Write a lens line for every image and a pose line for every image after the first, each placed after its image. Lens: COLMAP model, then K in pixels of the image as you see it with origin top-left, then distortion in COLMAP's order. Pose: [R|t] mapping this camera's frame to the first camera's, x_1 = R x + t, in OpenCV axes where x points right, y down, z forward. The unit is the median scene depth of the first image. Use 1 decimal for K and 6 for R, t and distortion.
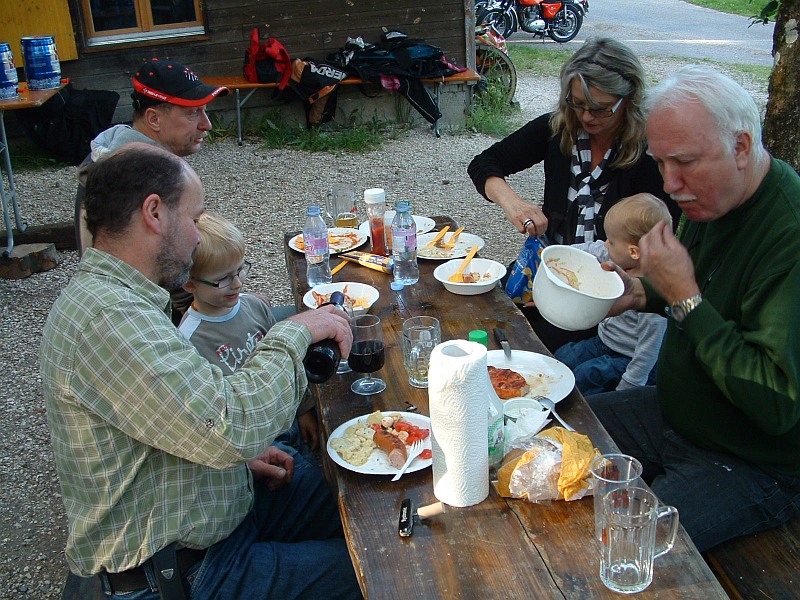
lens RADIAL K [[964.1, 0, 400.0], [0, 964.1, 300.0], [0, 0, 1]] dist [-0.125086, -0.012166]
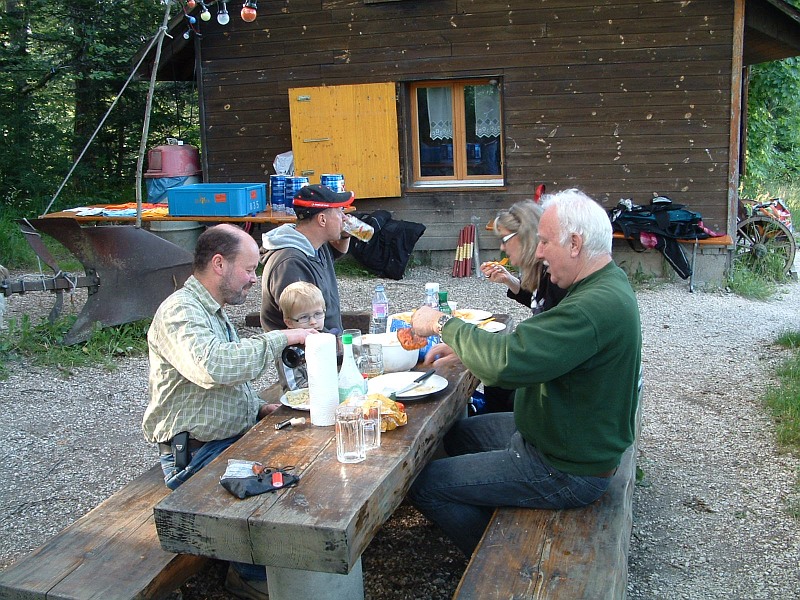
lens RADIAL K [[964.1, 0, 400.0], [0, 964.1, 300.0], [0, 0, 1]] dist [-0.125086, -0.012166]
pose [[0.901259, 0.114798, -0.417796, 0.205174], [-0.179909, 0.976358, -0.119821, 0.033832], [0.394163, 0.183155, 0.900605, -0.133842]]
